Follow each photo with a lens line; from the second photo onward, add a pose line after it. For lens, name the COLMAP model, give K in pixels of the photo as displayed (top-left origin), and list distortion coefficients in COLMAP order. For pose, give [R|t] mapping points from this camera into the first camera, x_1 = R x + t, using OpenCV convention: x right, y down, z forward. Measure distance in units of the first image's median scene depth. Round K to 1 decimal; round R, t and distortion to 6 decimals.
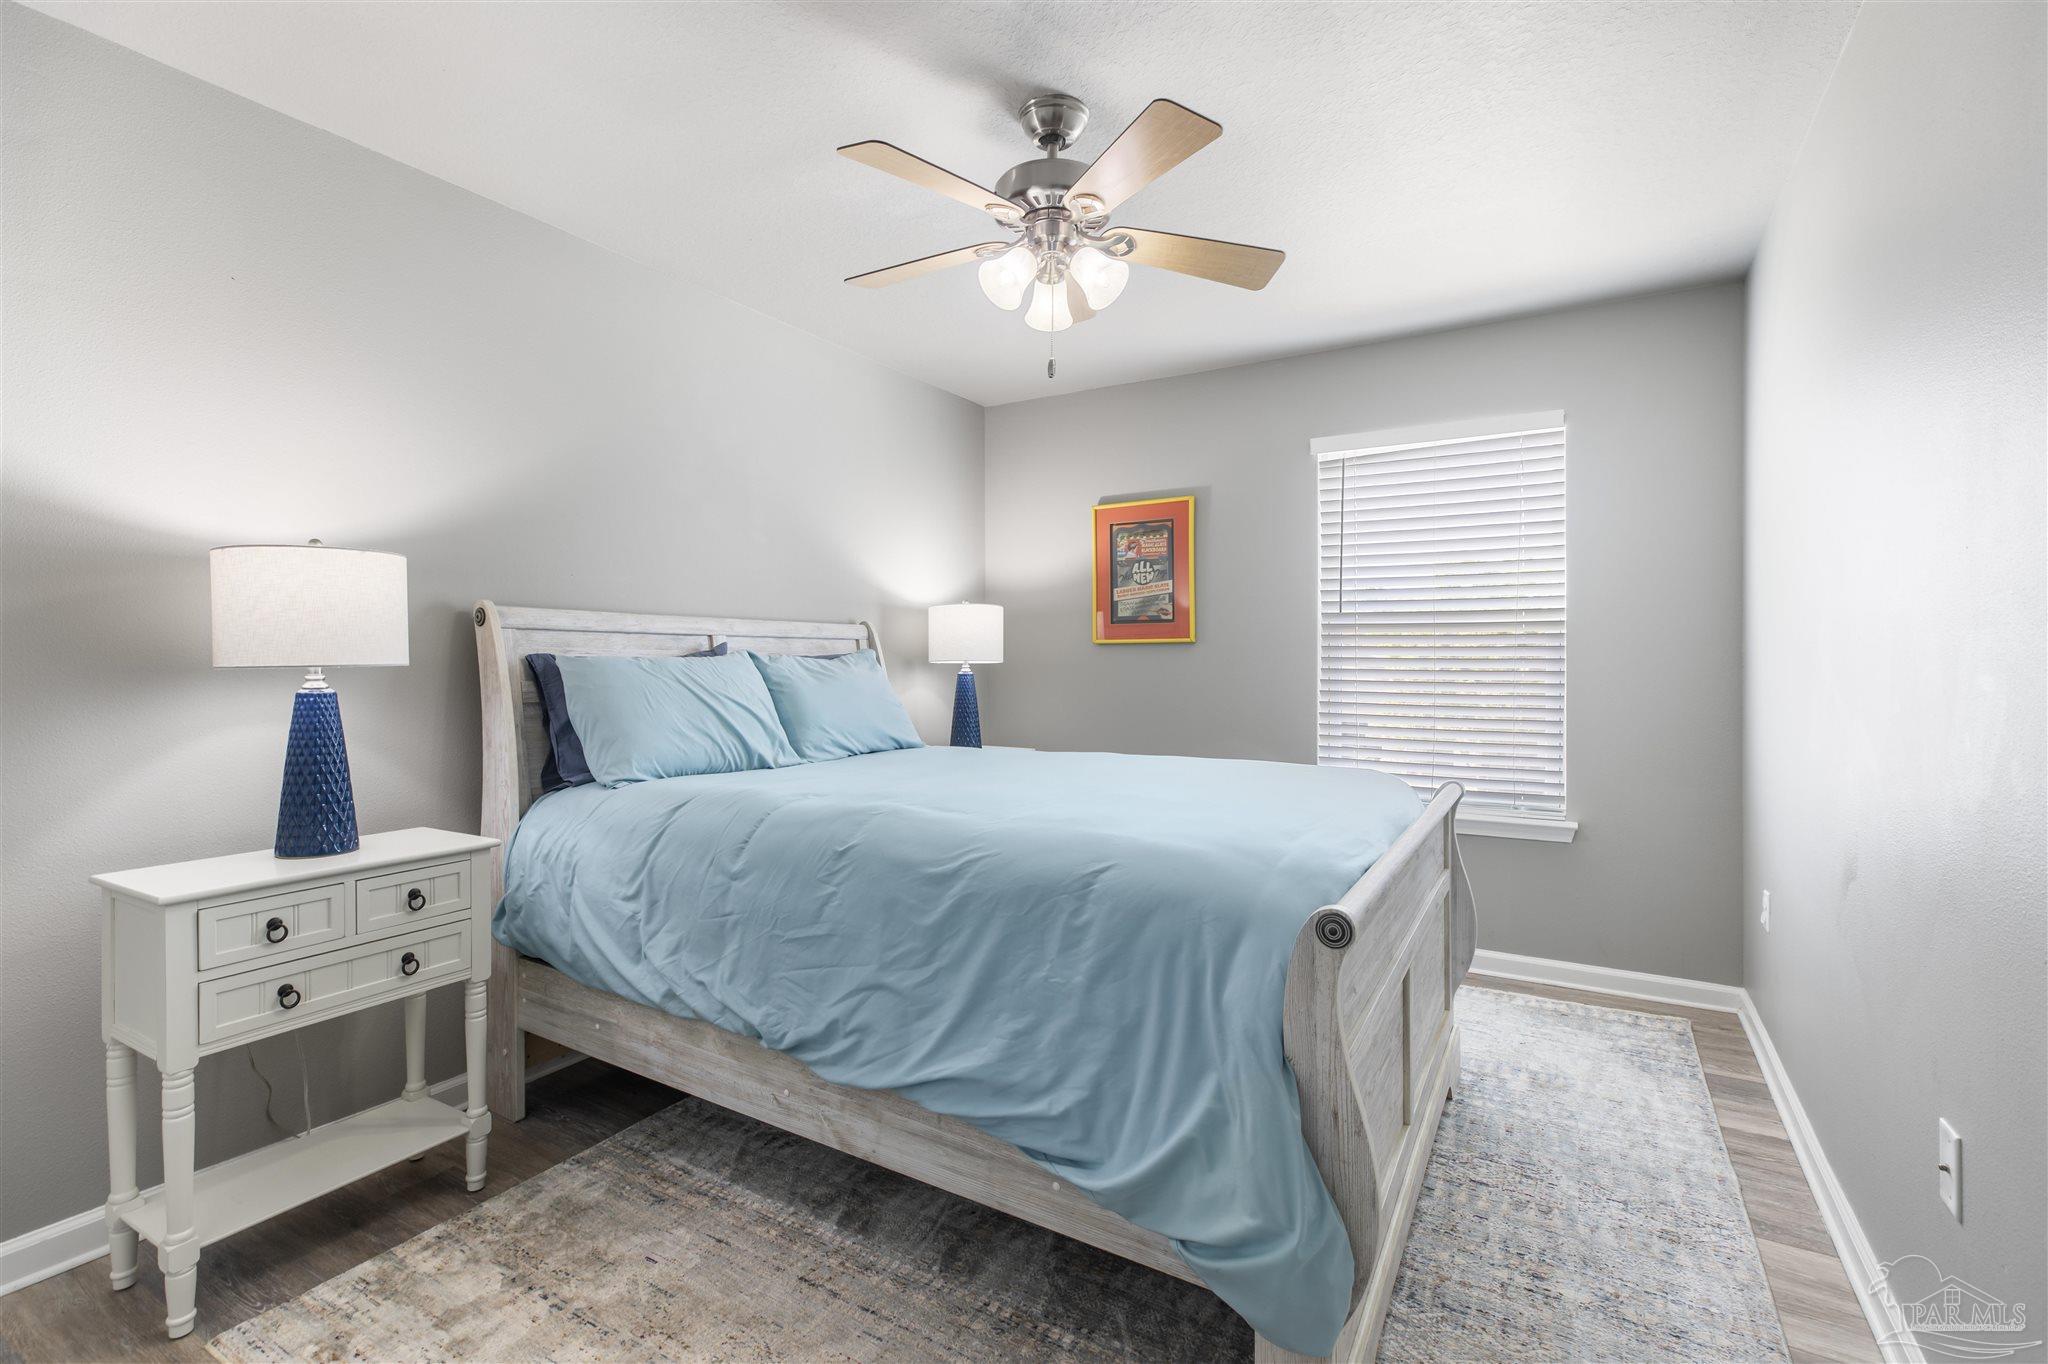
lens RADIAL K [[932.1, 0, 1011.5], [0, 932.1, 661.1], [0, 0, 1]] dist [0.004634, 0.000067]
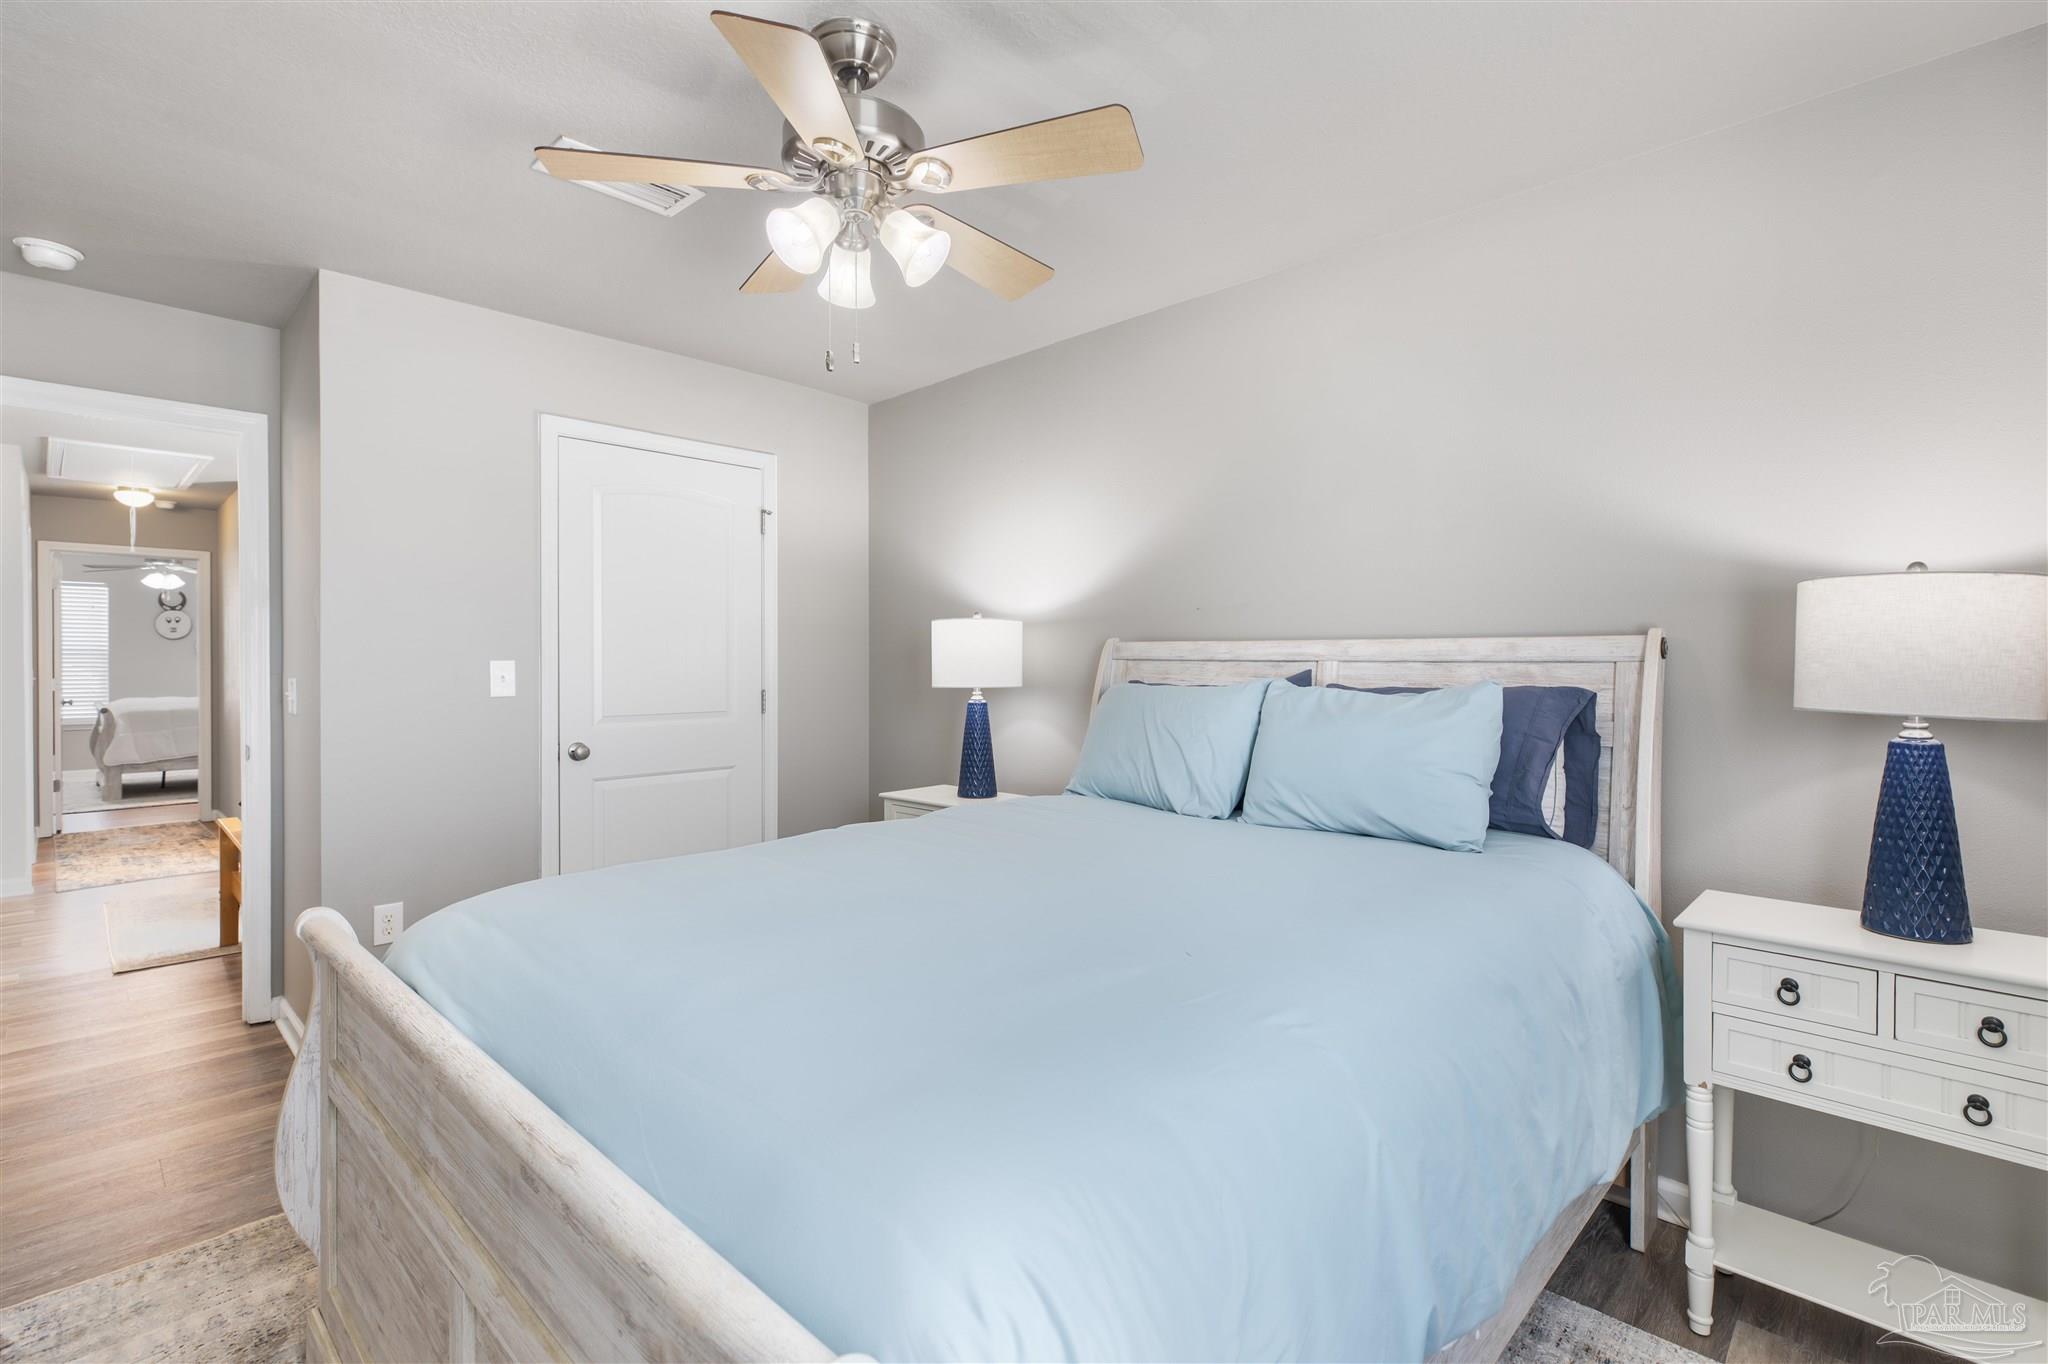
lens RADIAL K [[933.3, 0, 1036.6], [0, 933.3, 683.3], [0, 0, 1]] dist [-0.036924, 0.000057]
pose [[-0.238809, -0.004057, -0.971058, 0.269041], [-0.026772, 0.999639, 0.002407, -0.001676], [0.970697, 0.026572, -0.238831, 0.475207]]
